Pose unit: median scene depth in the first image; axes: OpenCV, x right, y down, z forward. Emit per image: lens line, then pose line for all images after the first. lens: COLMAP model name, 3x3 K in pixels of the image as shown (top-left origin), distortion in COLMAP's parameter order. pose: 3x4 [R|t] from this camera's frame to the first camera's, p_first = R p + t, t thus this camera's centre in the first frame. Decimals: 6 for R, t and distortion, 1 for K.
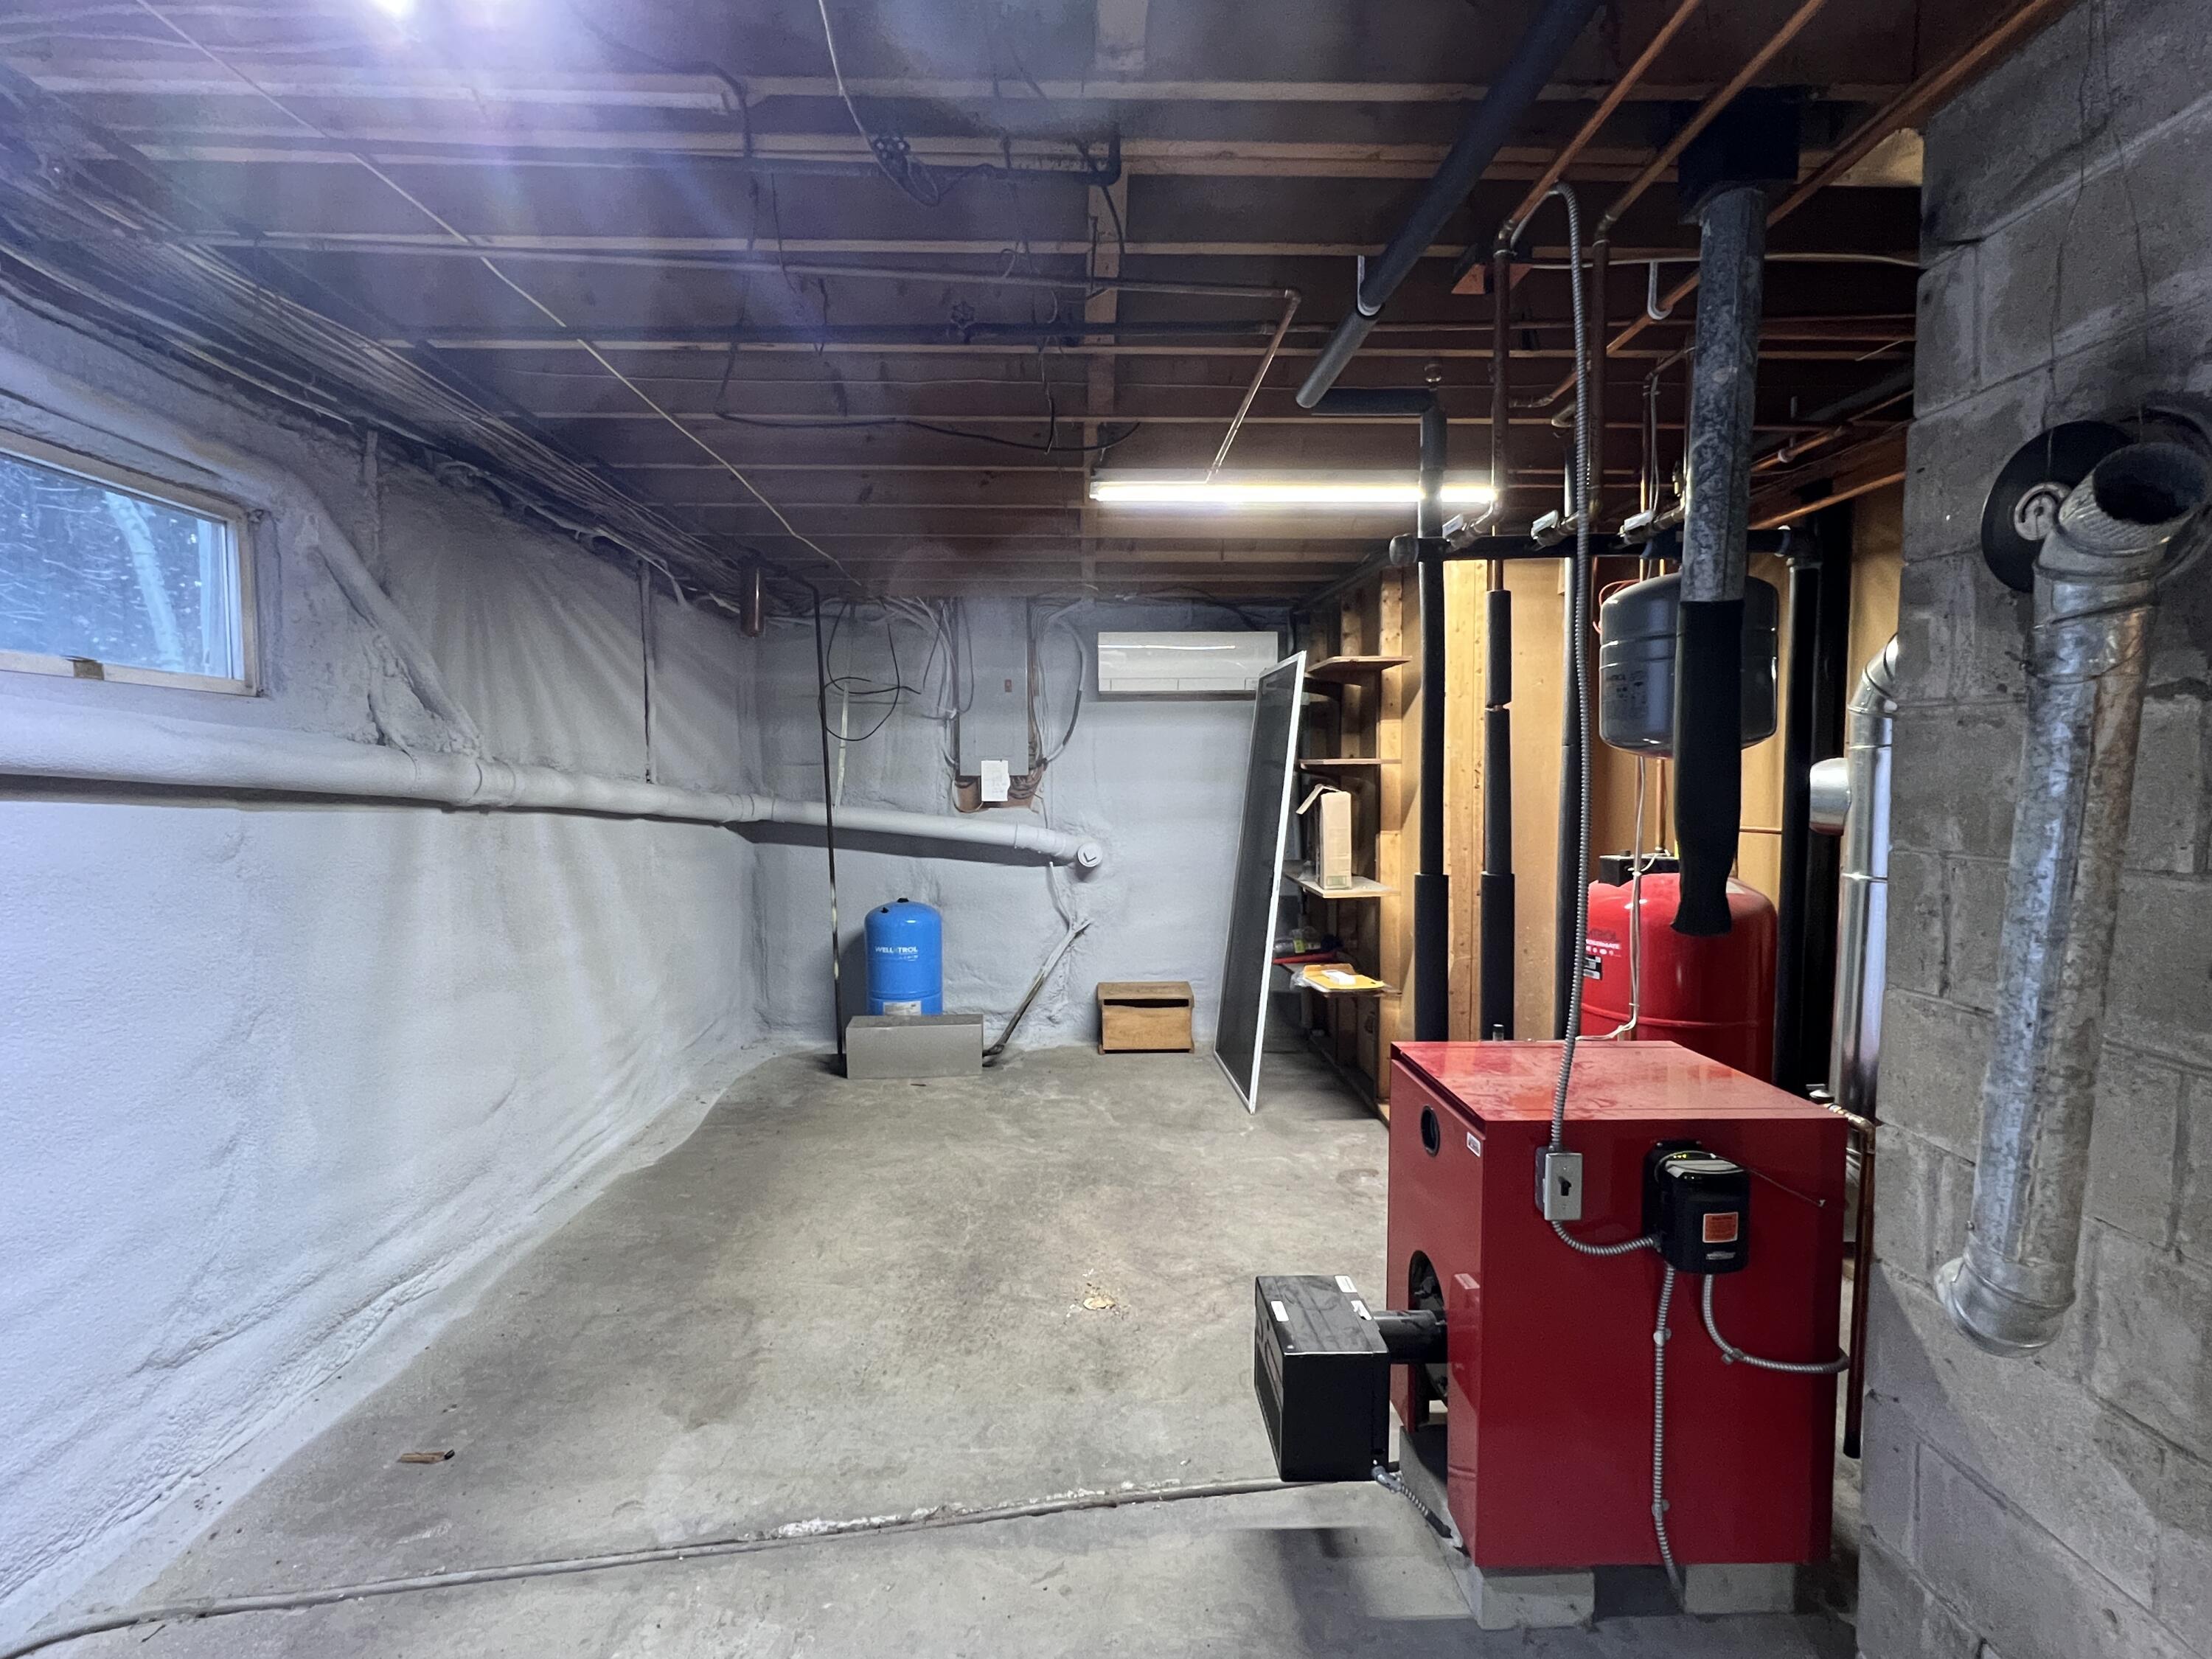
lens RADIAL K [[969.7, 0, 1108.8], [0, 969.7, 834.5], [0, 0, 1]] dist [-0.001090, -0.000132]
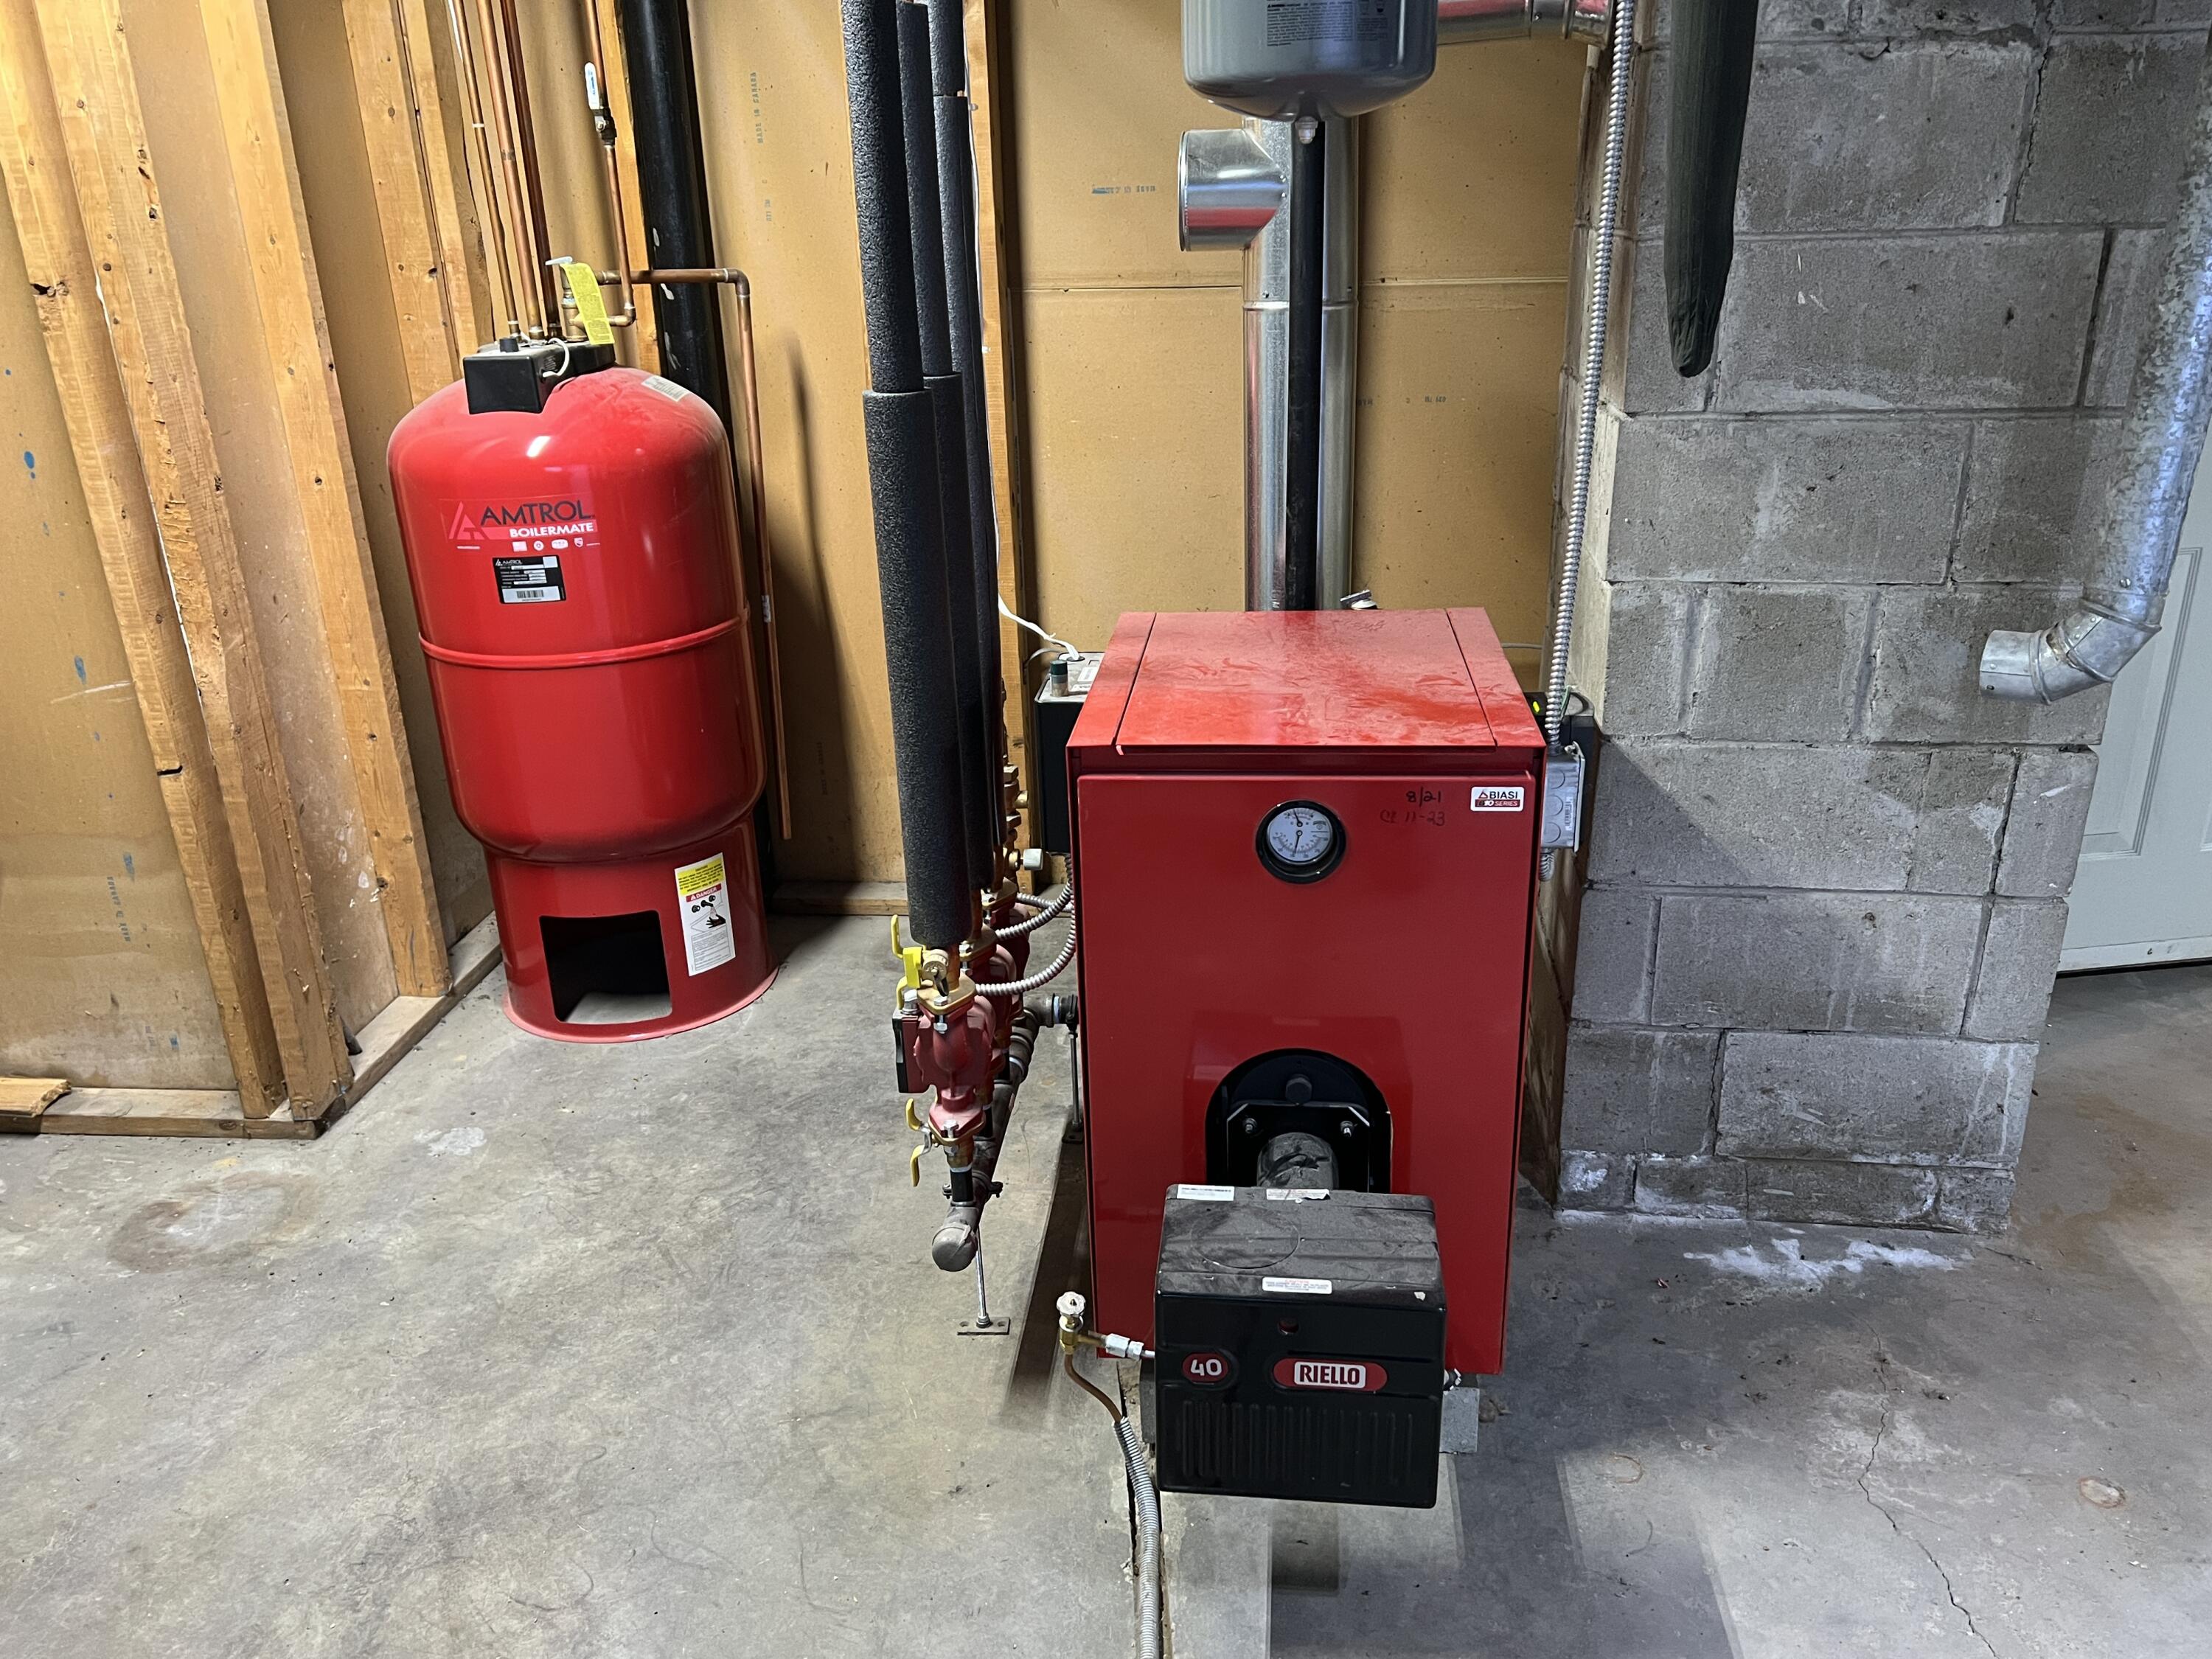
lens RADIAL K [[1644.5, 0, 1107.2], [0, 1644.5, 825.3], [0, 0, 1]] dist [0.039380, -0.043371]
pose [[0.147771, -0.355756, 0.922823, -0.761940], [0.085521, 0.934168, 0.346435, -0.048641], [-0.985317, 0.027728, 0.168467, 1.350598]]
